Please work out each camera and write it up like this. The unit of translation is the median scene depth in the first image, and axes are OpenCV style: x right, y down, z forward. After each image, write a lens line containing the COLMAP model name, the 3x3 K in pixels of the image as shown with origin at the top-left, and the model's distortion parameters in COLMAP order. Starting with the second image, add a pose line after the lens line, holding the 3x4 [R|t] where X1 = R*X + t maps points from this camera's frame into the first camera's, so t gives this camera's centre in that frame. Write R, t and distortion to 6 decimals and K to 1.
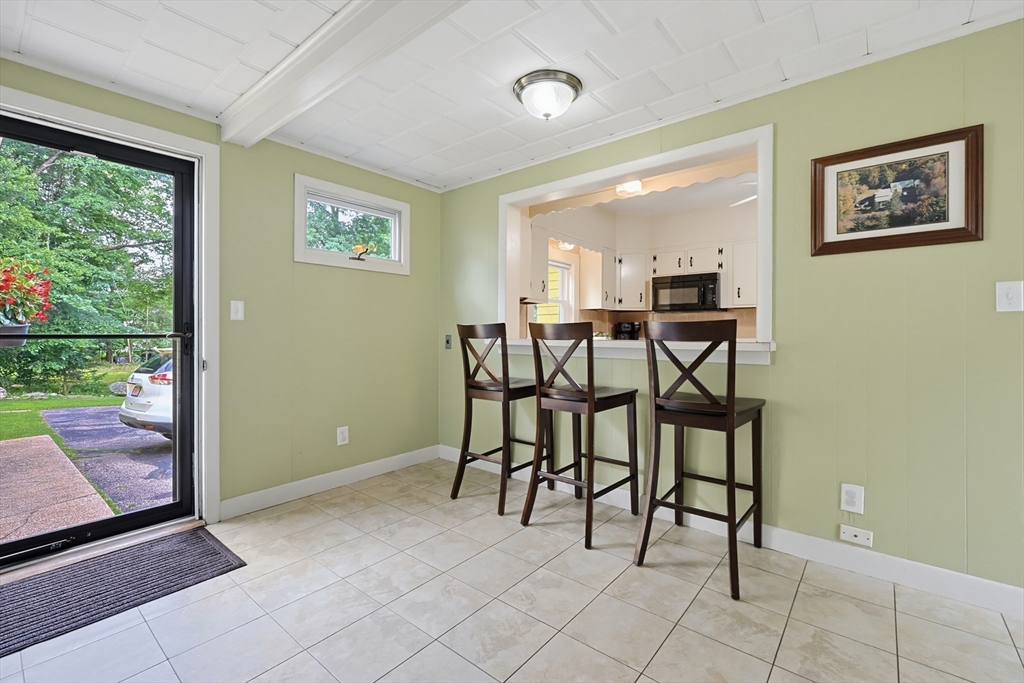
lens RADIAL K [[444.1, 0, 514.8], [0, 444.1, 333.3], [0, 0, 1]] dist [0.000287, 0.000084]
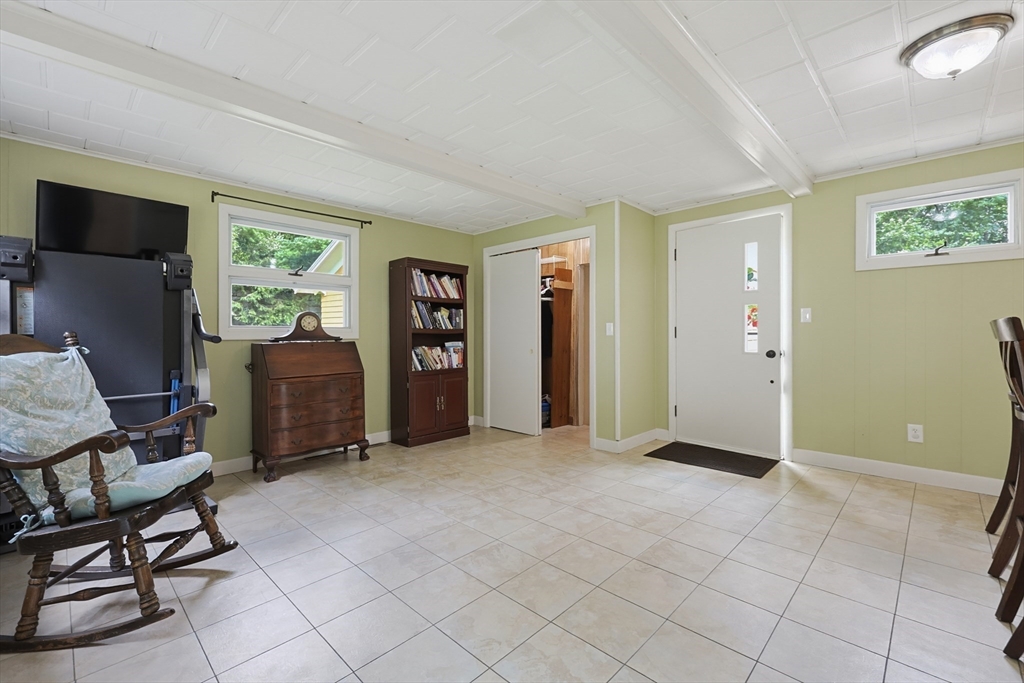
lens RADIAL K [[444.1, 0, 514.8], [0, 444.1, 333.3], [0, 0, 1]] dist [0.000287, 0.000084]
pose [[-0.076998, 0.005850, -0.997014, 0.754687], [-0.000763, 0.999982, 0.005927, -0.002342], [0.997031, 0.001217, -0.076992, 0.184214]]
